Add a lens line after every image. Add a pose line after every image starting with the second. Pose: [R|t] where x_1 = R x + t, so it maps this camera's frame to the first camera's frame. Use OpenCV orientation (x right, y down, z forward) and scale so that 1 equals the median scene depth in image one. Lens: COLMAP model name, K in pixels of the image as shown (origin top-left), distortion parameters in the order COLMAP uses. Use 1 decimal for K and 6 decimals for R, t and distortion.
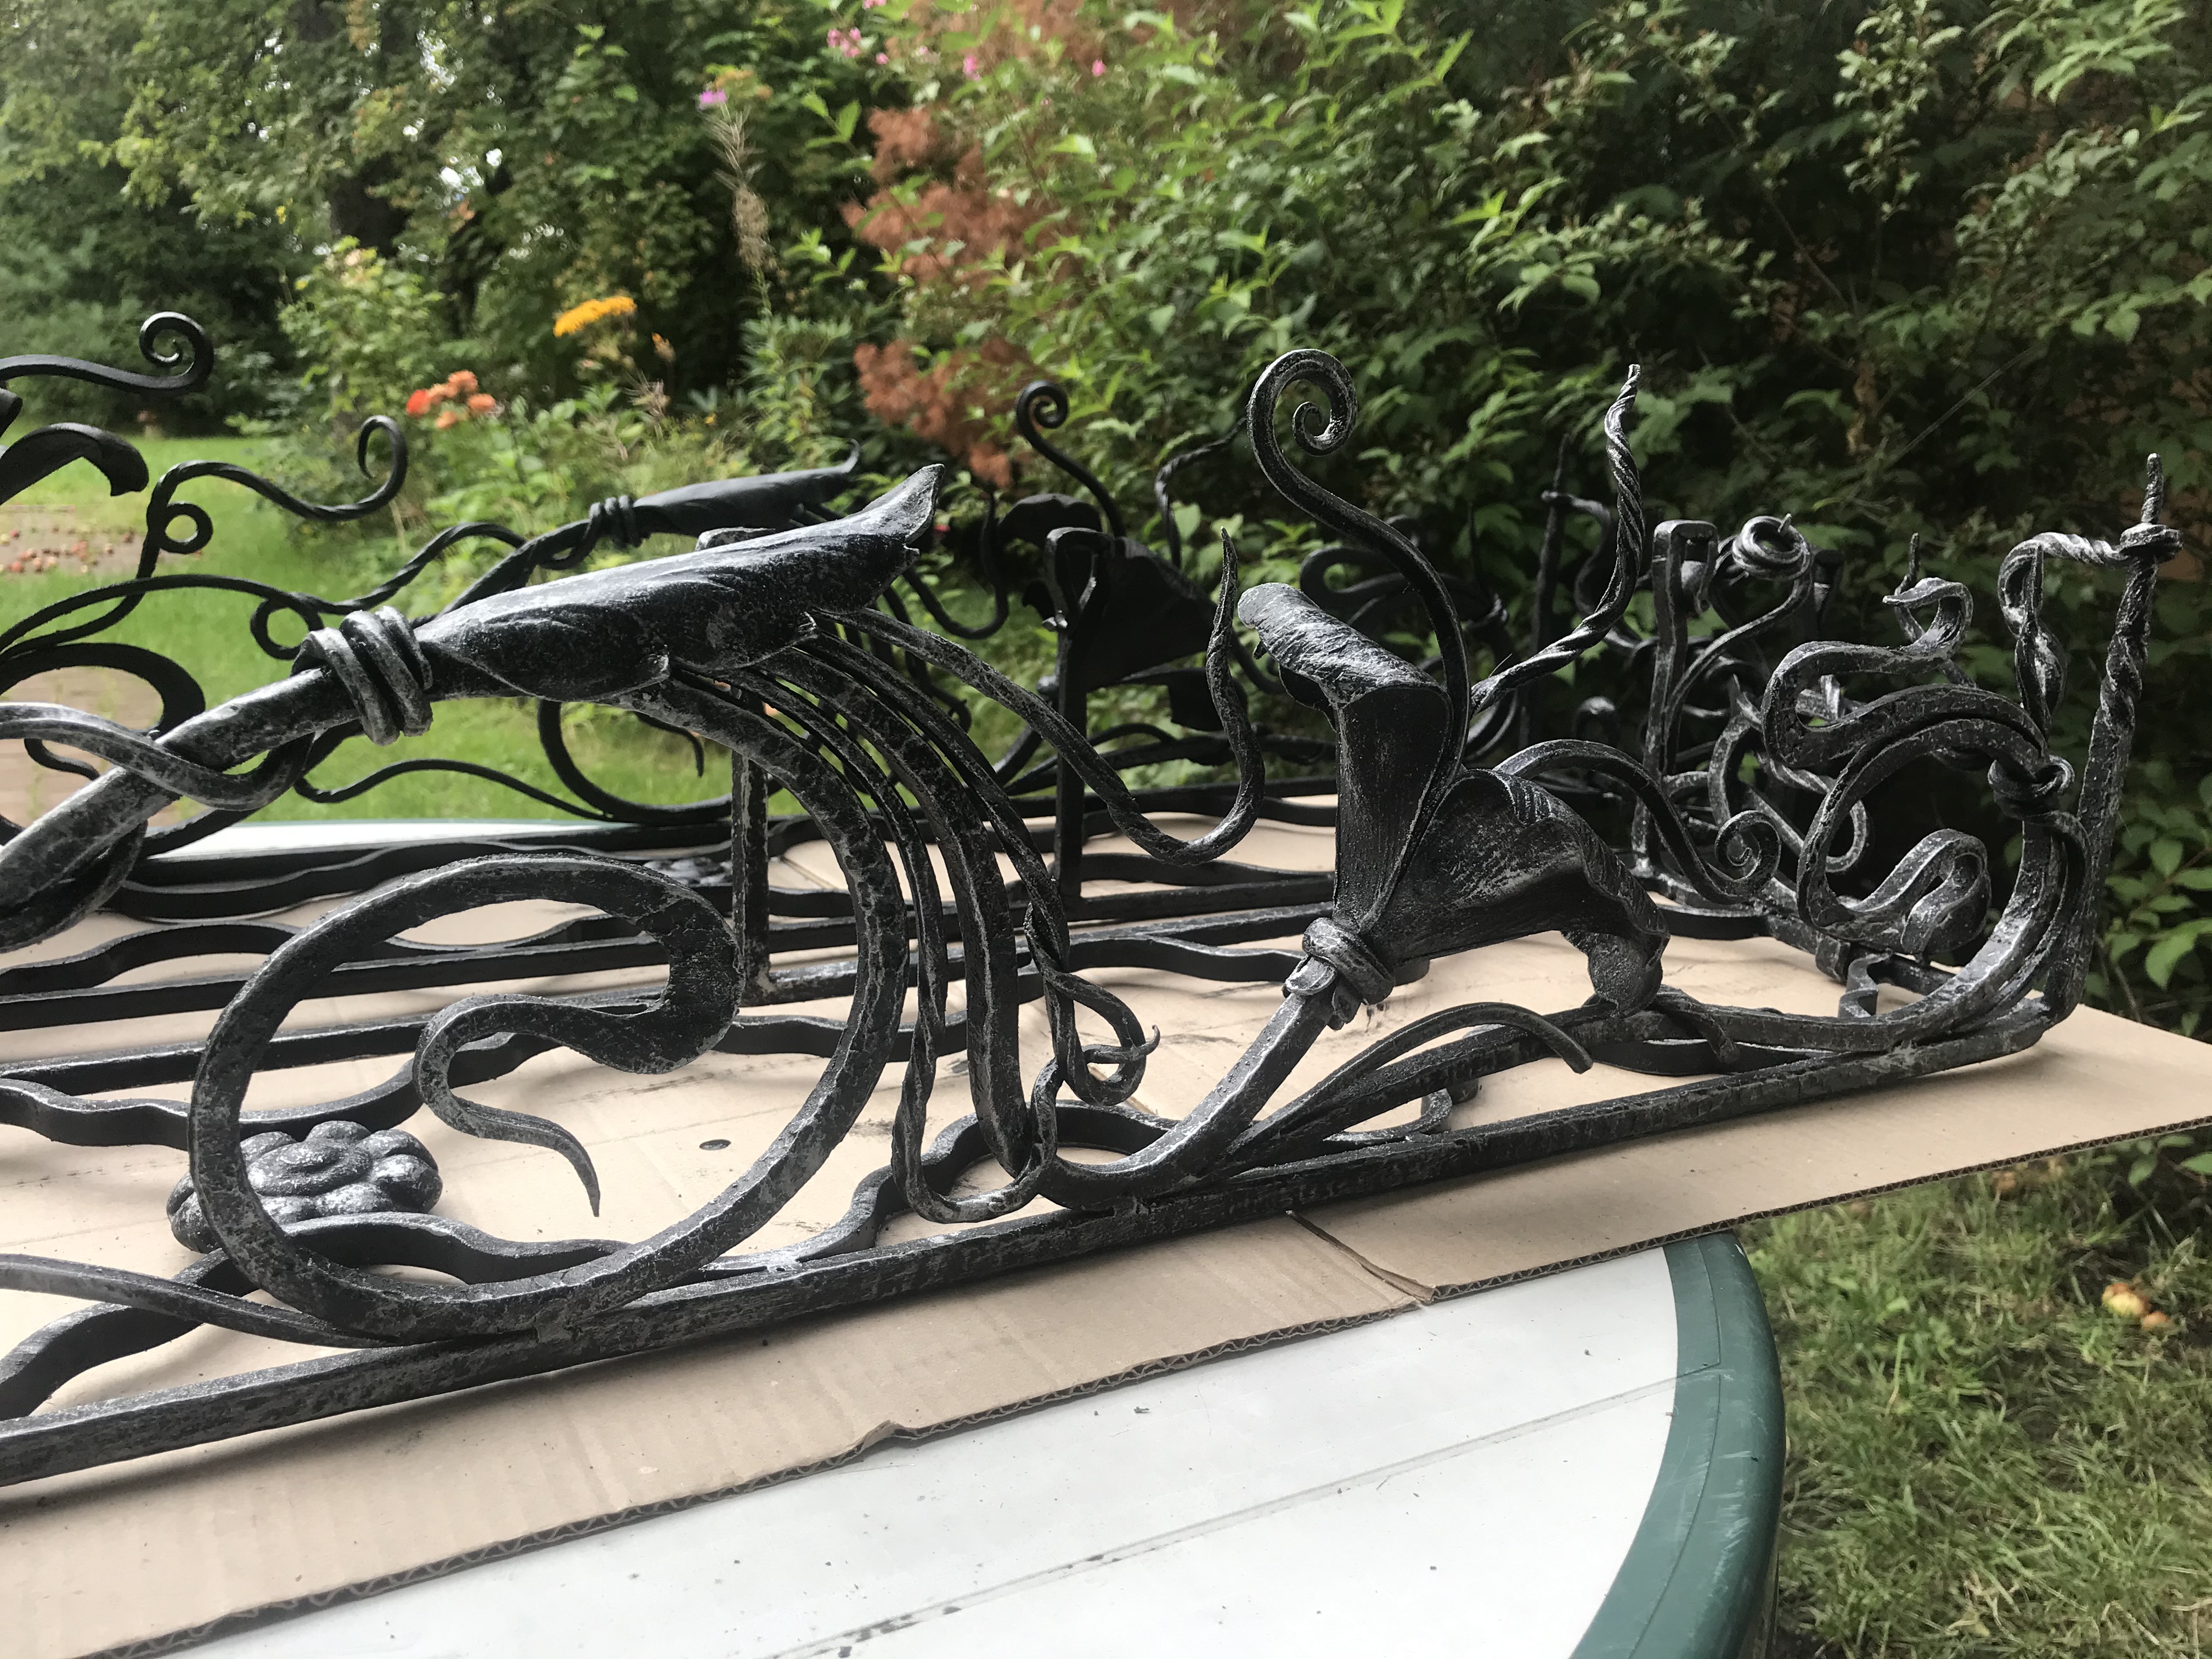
lens RADIAL K [[1804.0, 0, 1106.0], [0, 1804.0, 829.5], [0, 0, 1]] dist [0.009153, -0.000743]
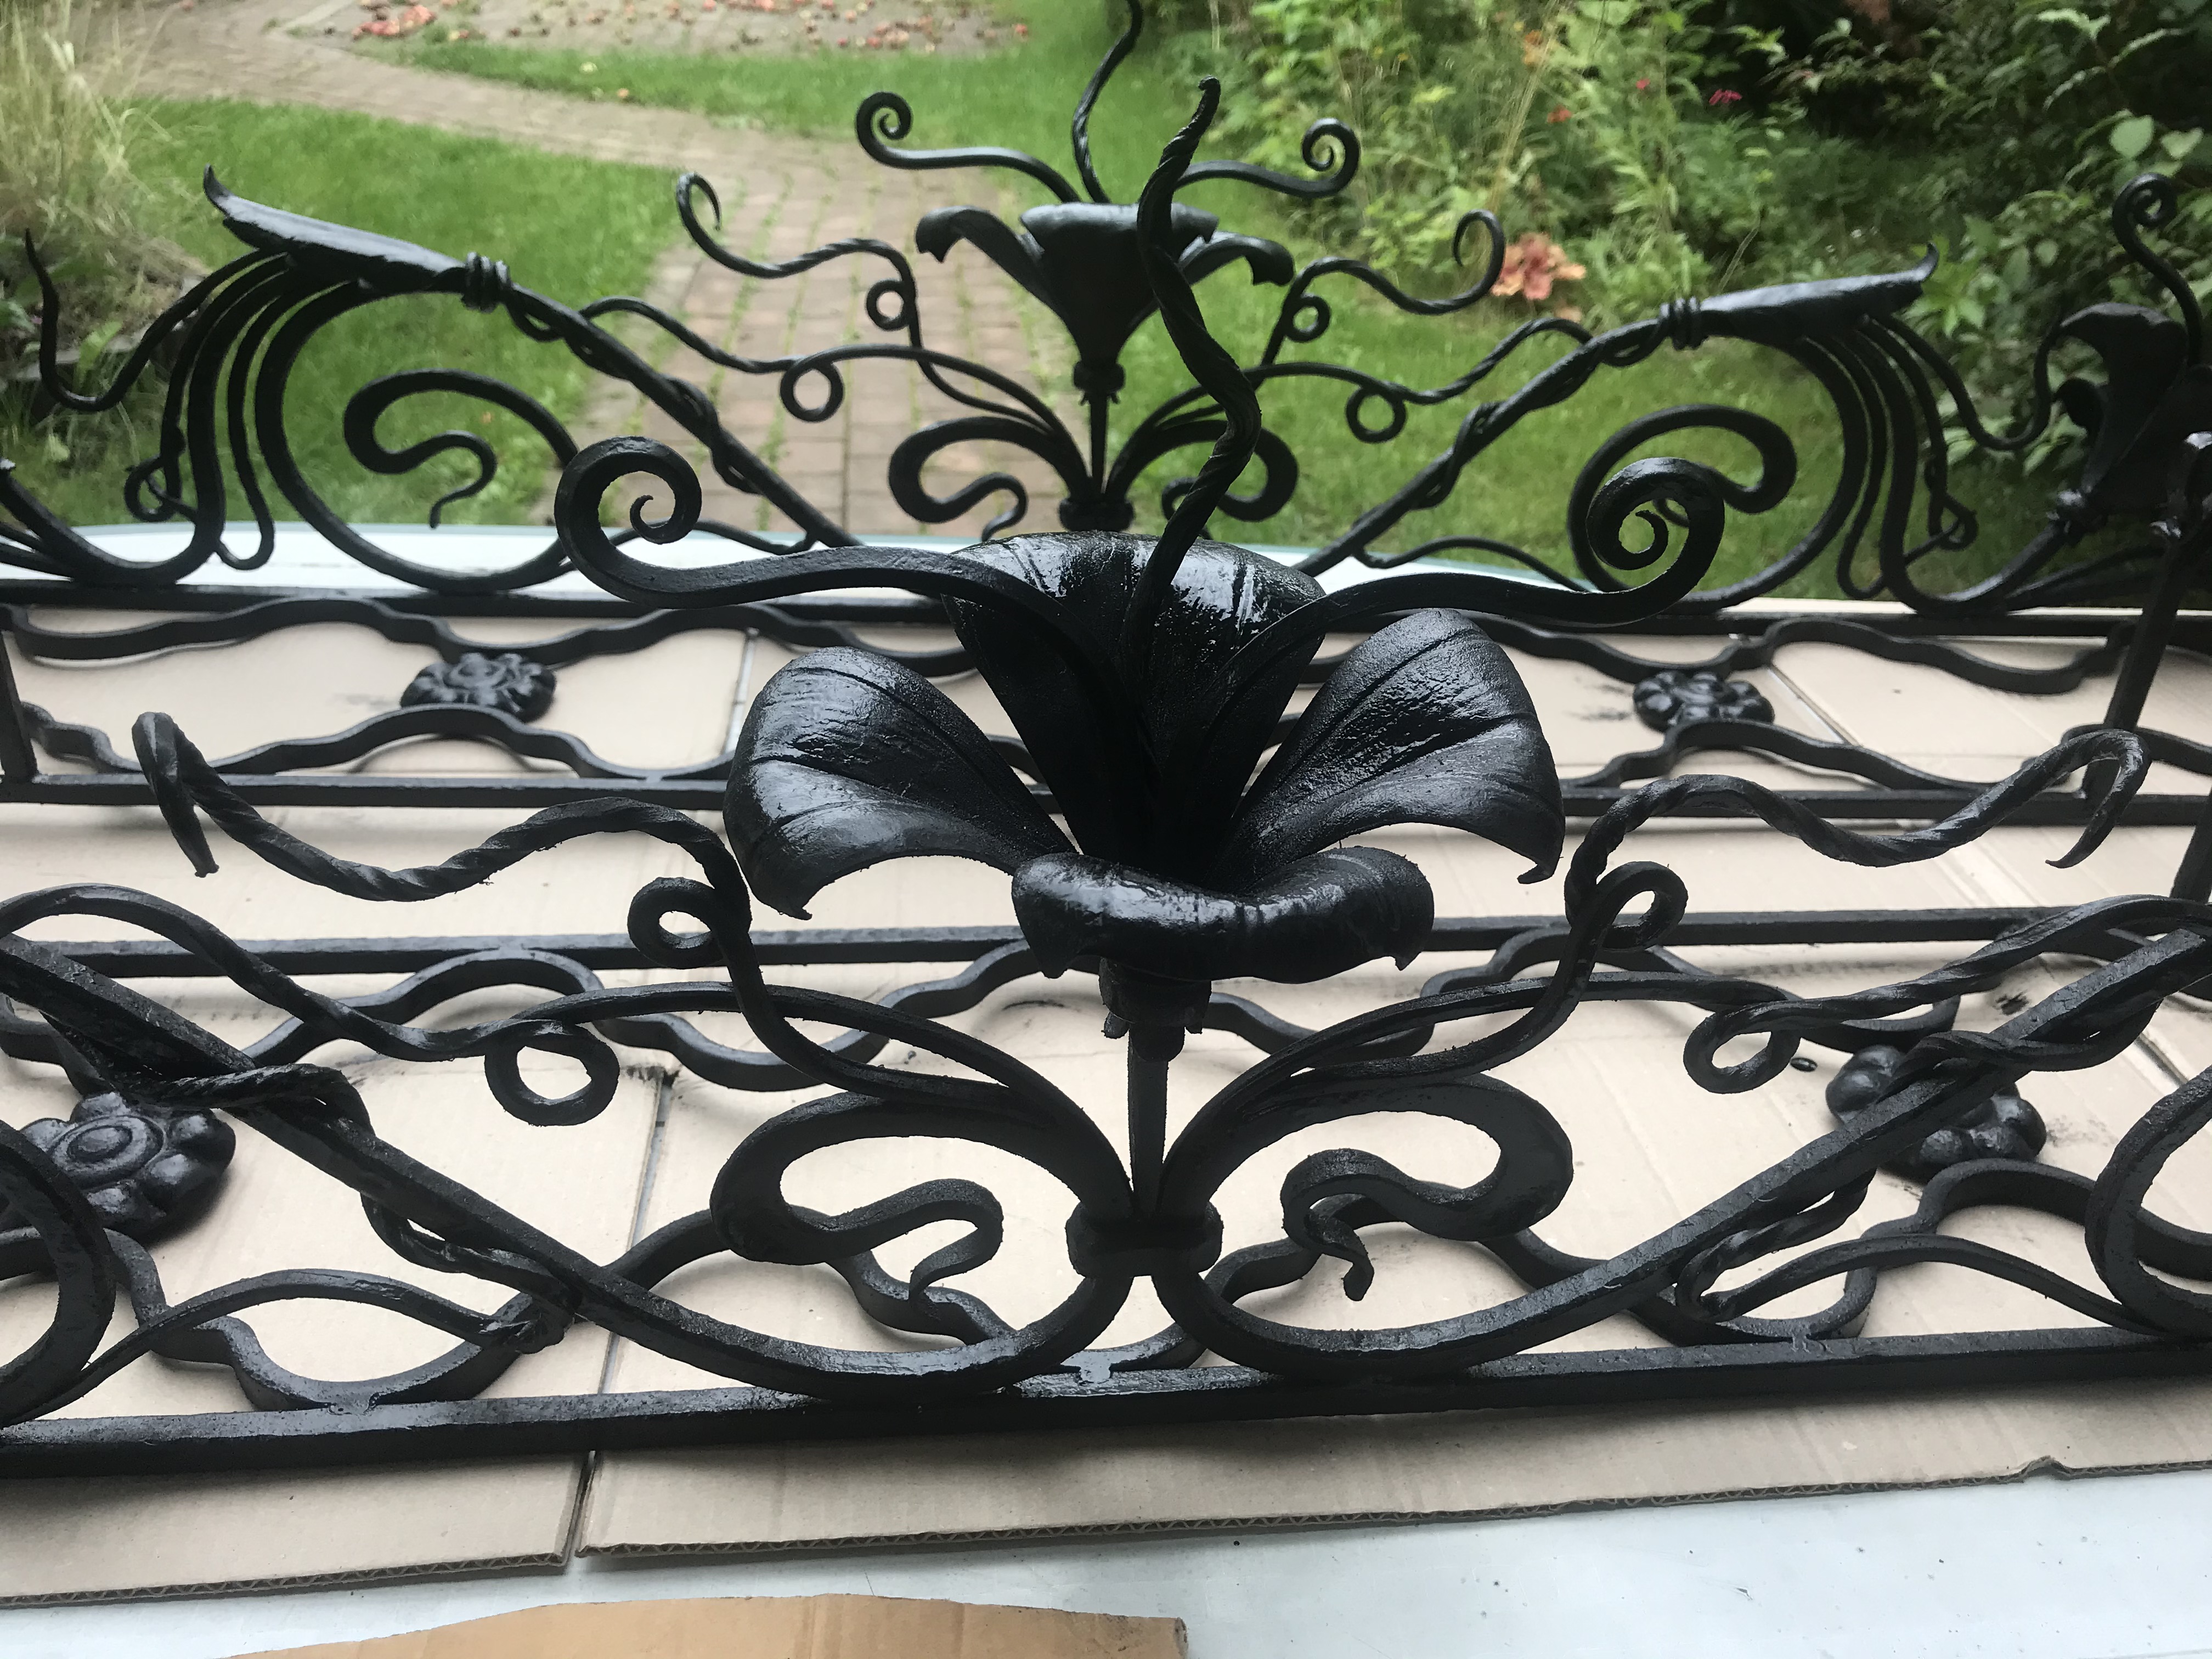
lens RADIAL K [[1804.0, 0, 1106.0], [0, 1804.0, 829.5], [0, 0, 1]] dist [0.009153, -0.000743]
pose [[0.930432, 0.207365, -0.302153, -0.231936], [-0.110363, 0.944784, 0.308550, -0.200801], [0.349452, -0.253738, 0.901943, -0.109773]]
